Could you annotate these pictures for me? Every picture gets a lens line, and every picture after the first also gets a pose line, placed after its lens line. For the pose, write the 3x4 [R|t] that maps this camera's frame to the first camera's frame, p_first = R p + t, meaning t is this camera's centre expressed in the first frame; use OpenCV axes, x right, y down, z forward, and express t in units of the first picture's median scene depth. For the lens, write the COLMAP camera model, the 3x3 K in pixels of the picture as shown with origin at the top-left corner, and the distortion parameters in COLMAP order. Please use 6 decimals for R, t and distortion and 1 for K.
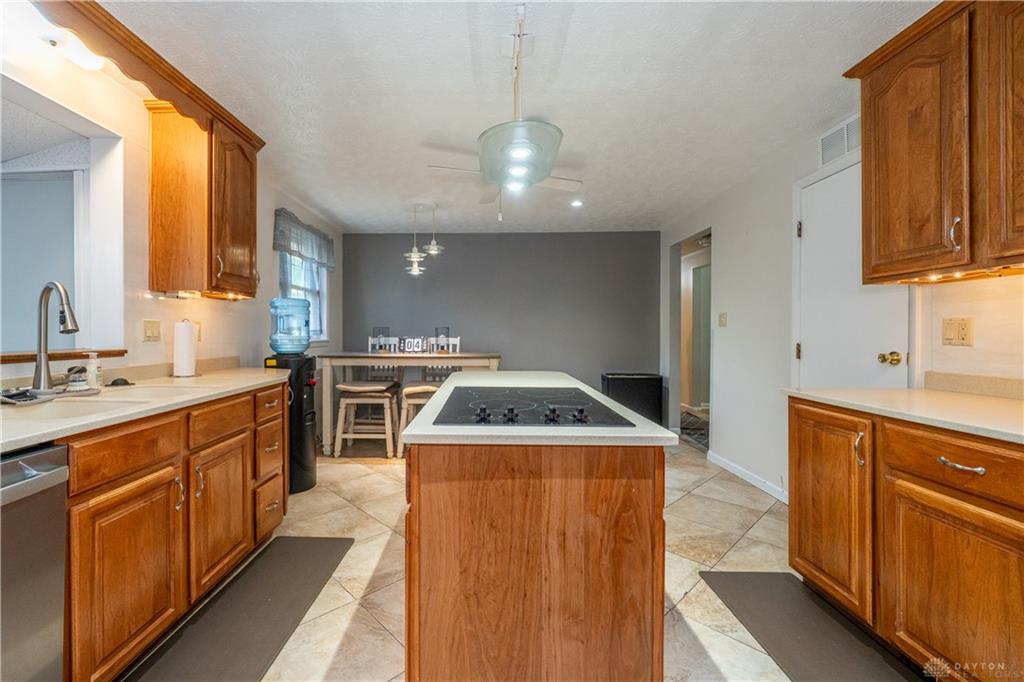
lens RADIAL K [[425.8, 0, 480.1], [0, 425.8, 336.0], [0, 0, 1]] dist [0.002926, 0.000643]
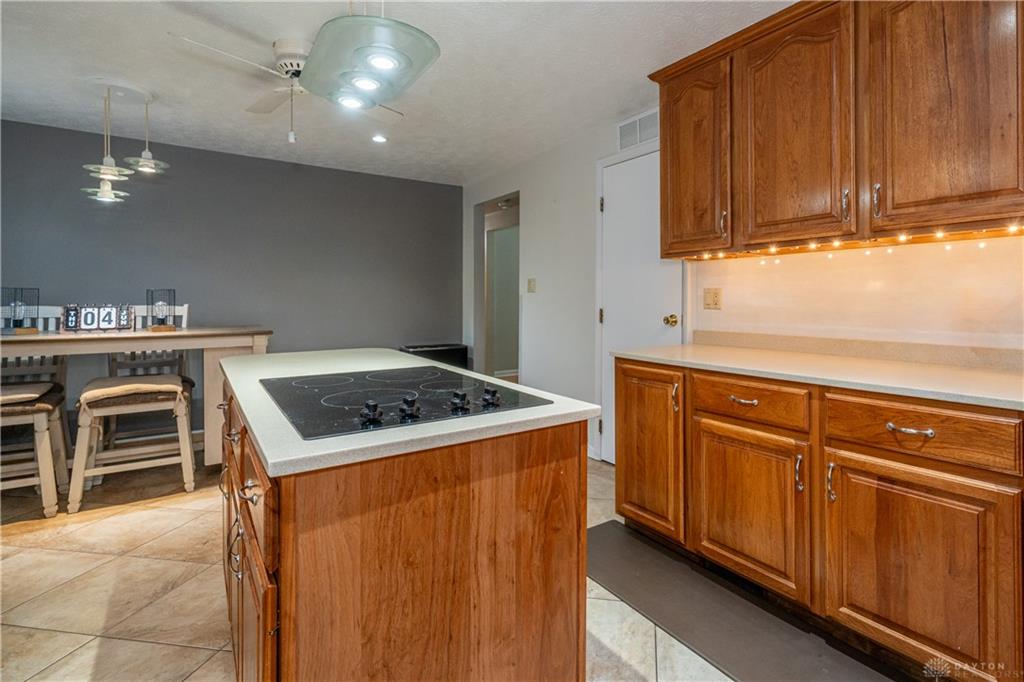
lens RADIAL K [[494.4, 0, 564.2], [0, 494.4, 302.1], [0, 0, 1]] dist [0.006613, 0.000303]
pose [[0.787042, -0.003577, 0.616889, -0.176403], [0.002704, 0.999994, 0.002347, -0.004151], [-0.616893, -0.000179, 0.787047, 0.096974]]
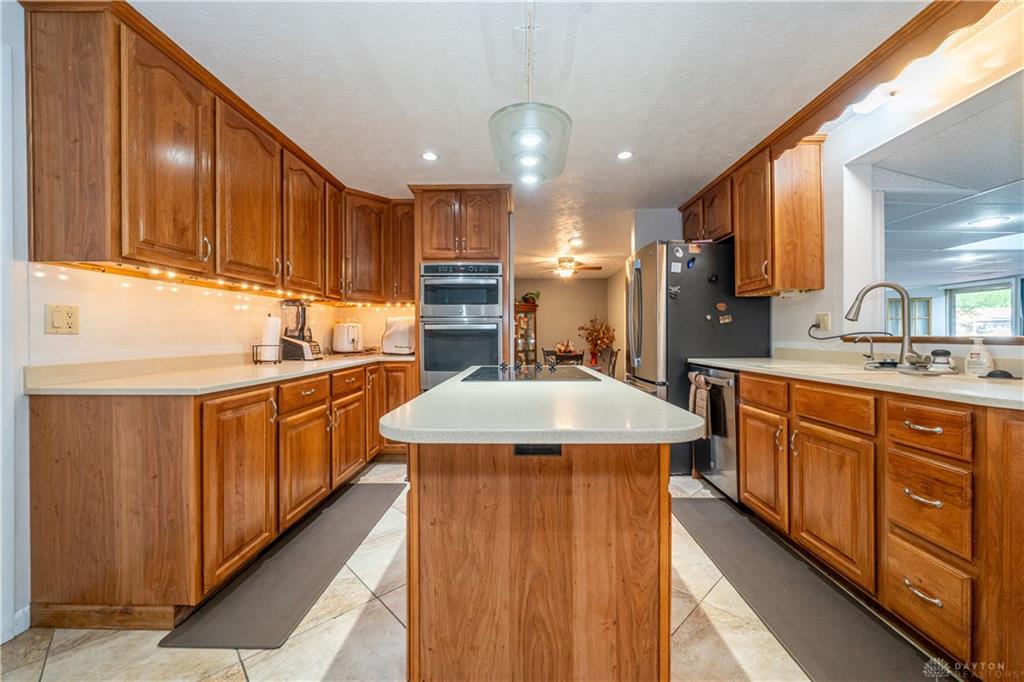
lens RADIAL K [[393.0, 0, 510.3], [0, 393.0, 337.2], [0, 0, 1]] dist [-0.006061, 0.000976]
pose [[-0.999964, 0.003841, 0.007574, 0.128997], [0.003906, 0.999955, 0.008693, 0.026565], [-0.007540, 0.008722, -0.999934, 1.937541]]
